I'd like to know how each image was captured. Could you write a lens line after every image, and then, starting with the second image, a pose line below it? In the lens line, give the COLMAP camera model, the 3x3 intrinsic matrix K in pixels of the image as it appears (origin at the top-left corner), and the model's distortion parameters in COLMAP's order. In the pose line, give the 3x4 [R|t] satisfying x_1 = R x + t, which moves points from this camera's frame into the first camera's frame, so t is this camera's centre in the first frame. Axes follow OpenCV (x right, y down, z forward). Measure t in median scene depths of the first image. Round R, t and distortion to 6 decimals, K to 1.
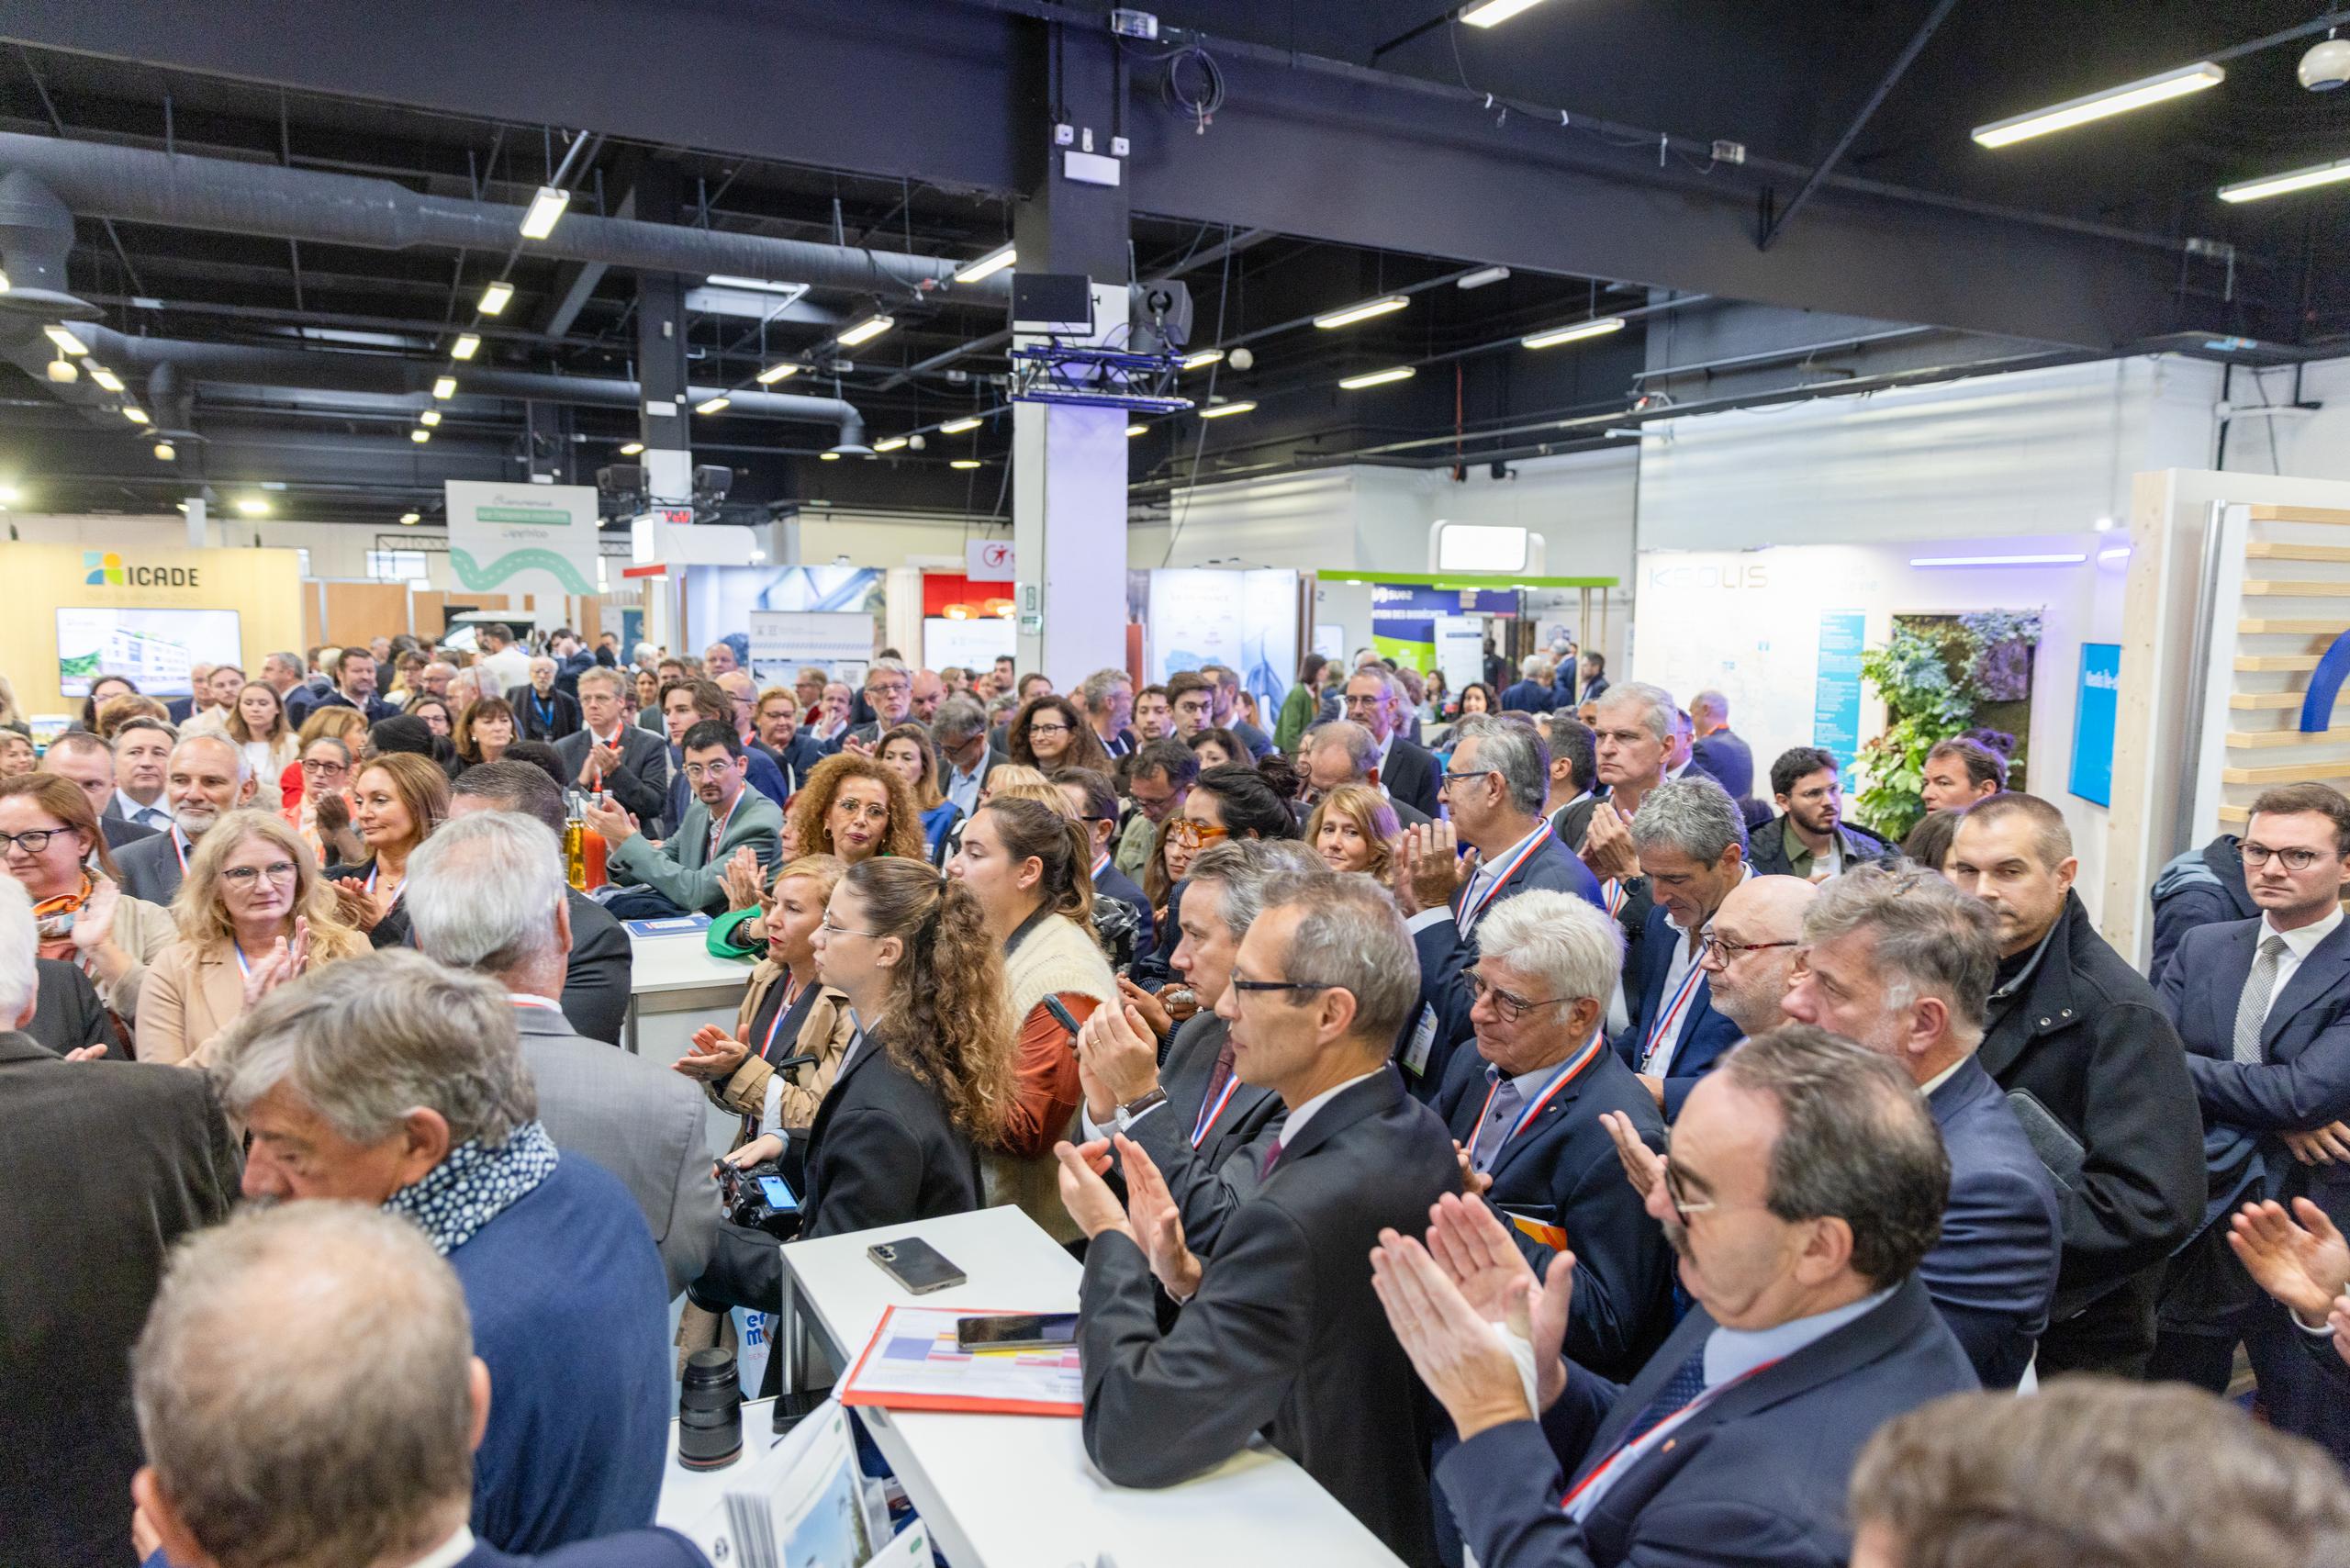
lens RADIAL K [[1580.3, 0, 1175.0], [0, 1580.3, 784.0], [0, 0, 1]] dist [0.008014, 0.001096]
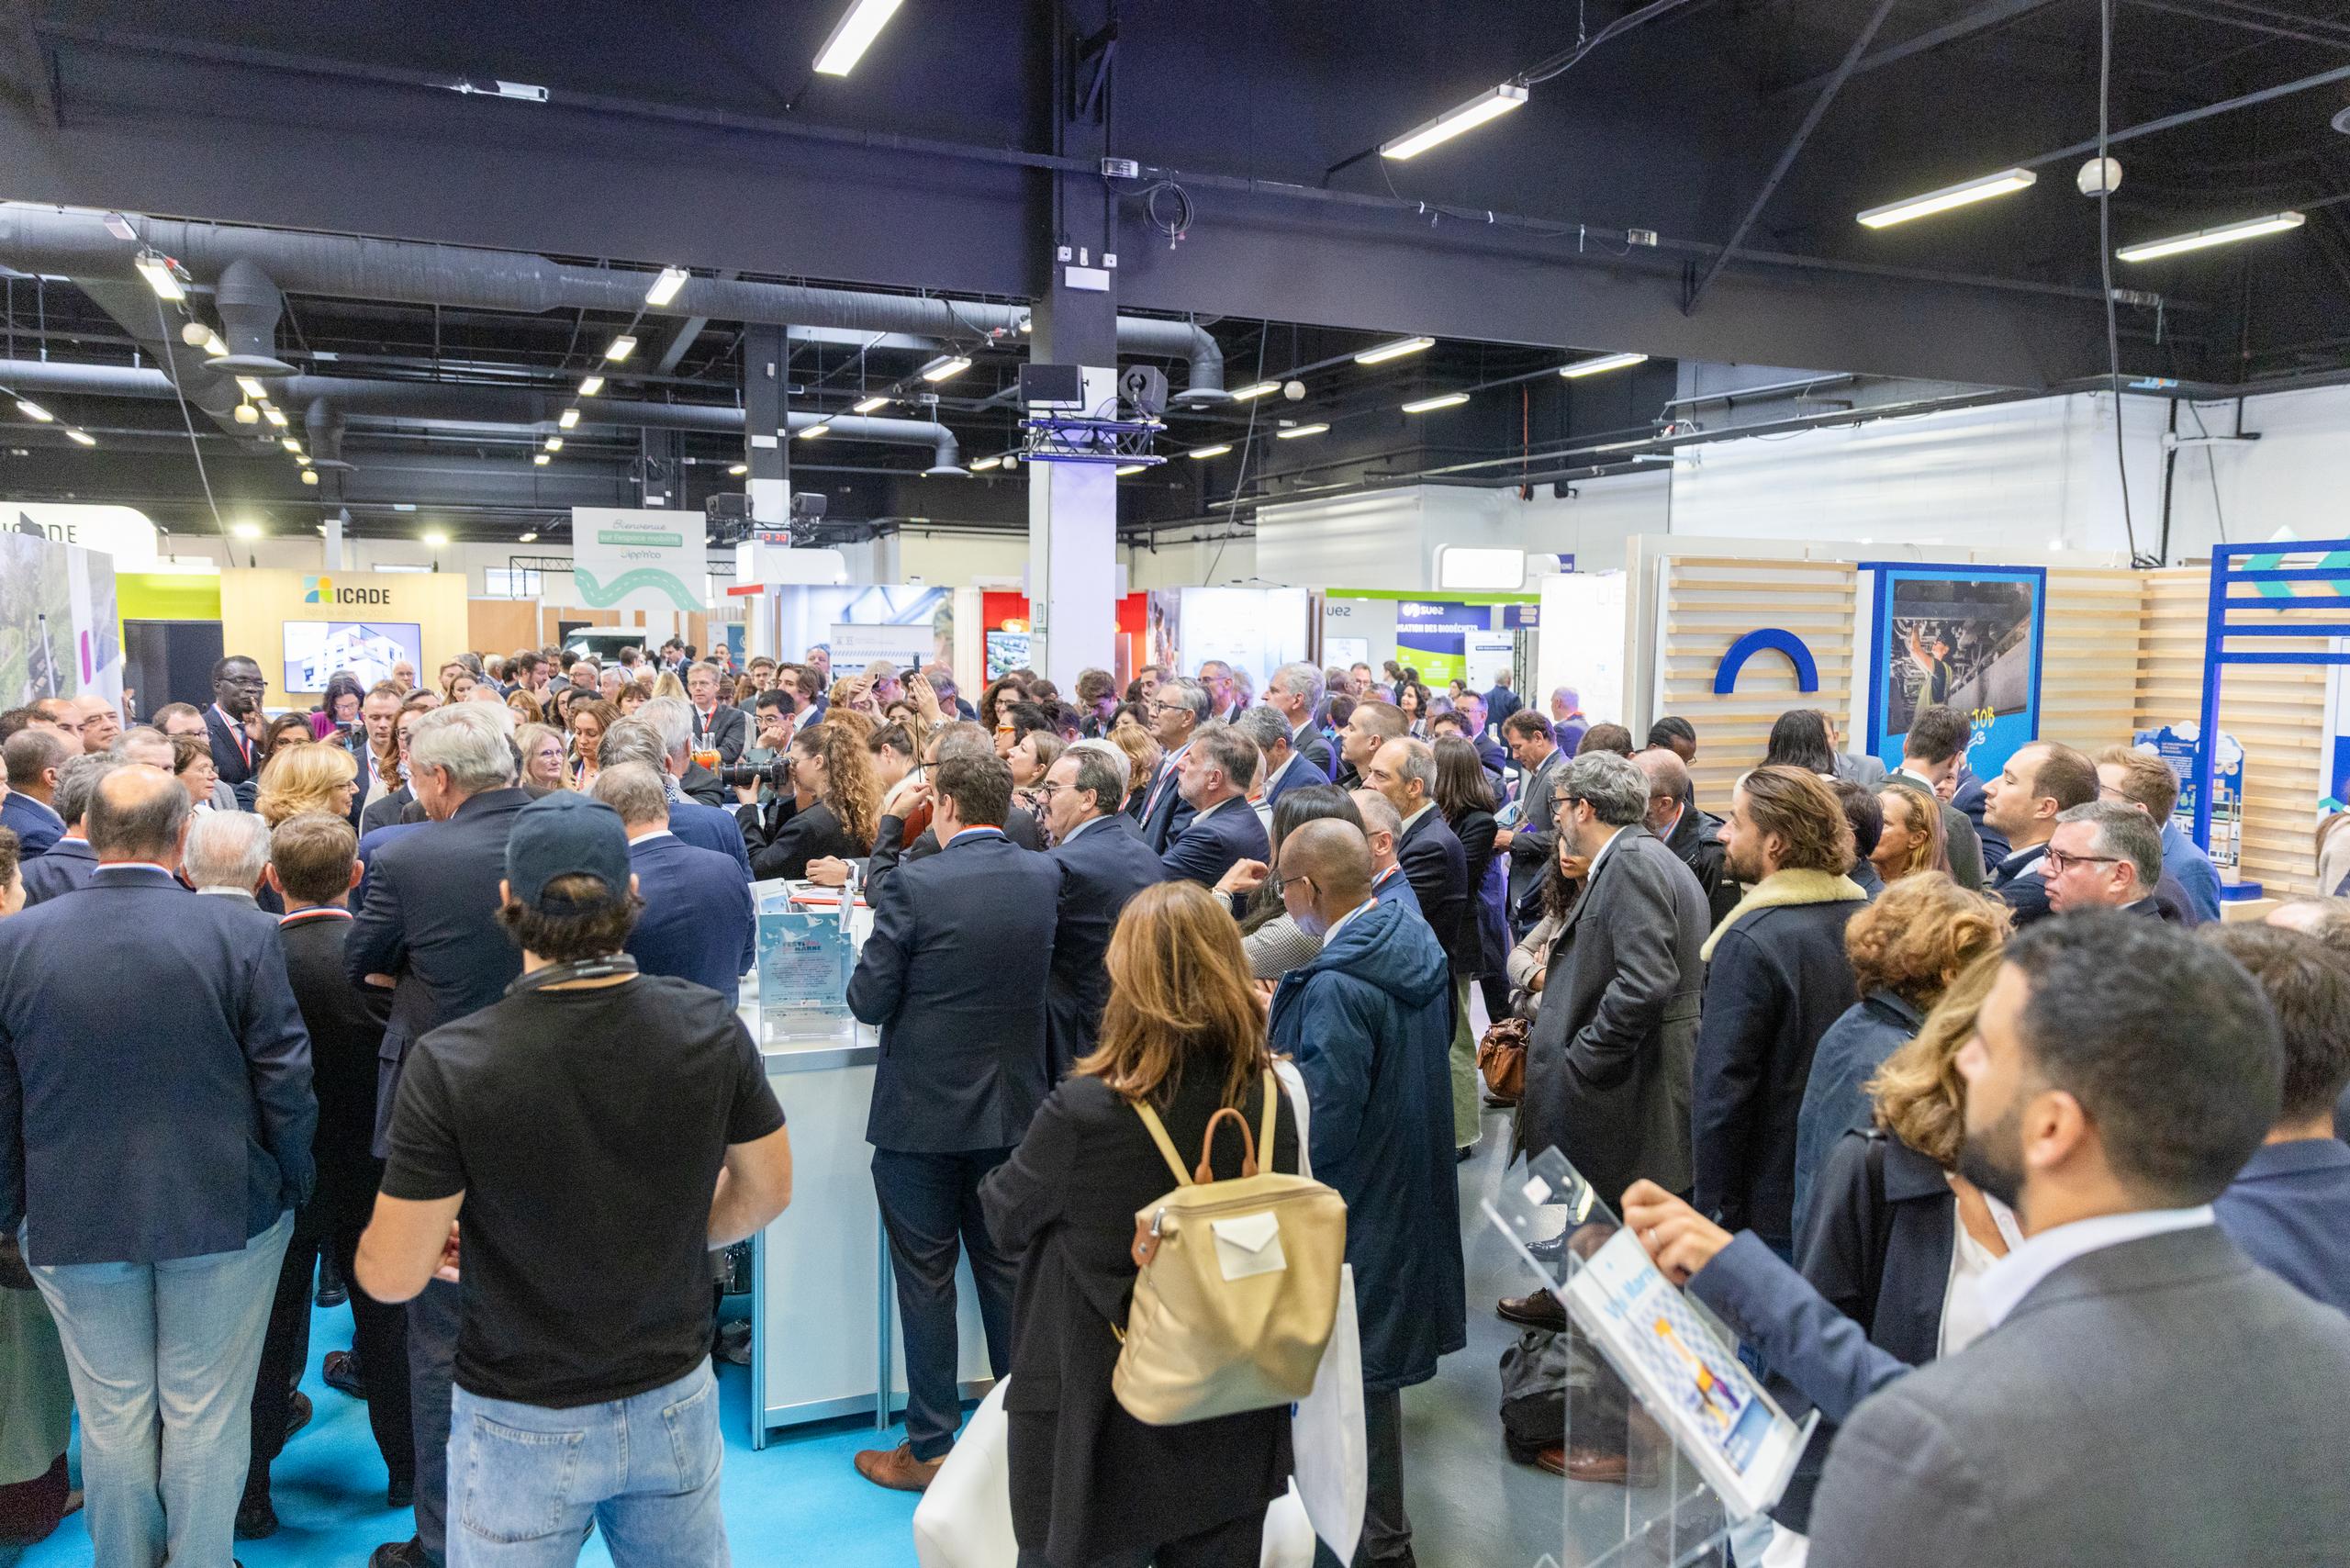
lens RADIAL K [[1733.5, 0, 1175.0], [0, 1733.5, 784.0], [0, 0, 1]] dist [0.003212, 0.006029]
pose [[0.996547, 0.008063, -0.082636, 0.064166], [-0.009686, 0.999768, -0.019254, 0.021804], [0.082462, 0.019988, 0.996394, -0.179710]]
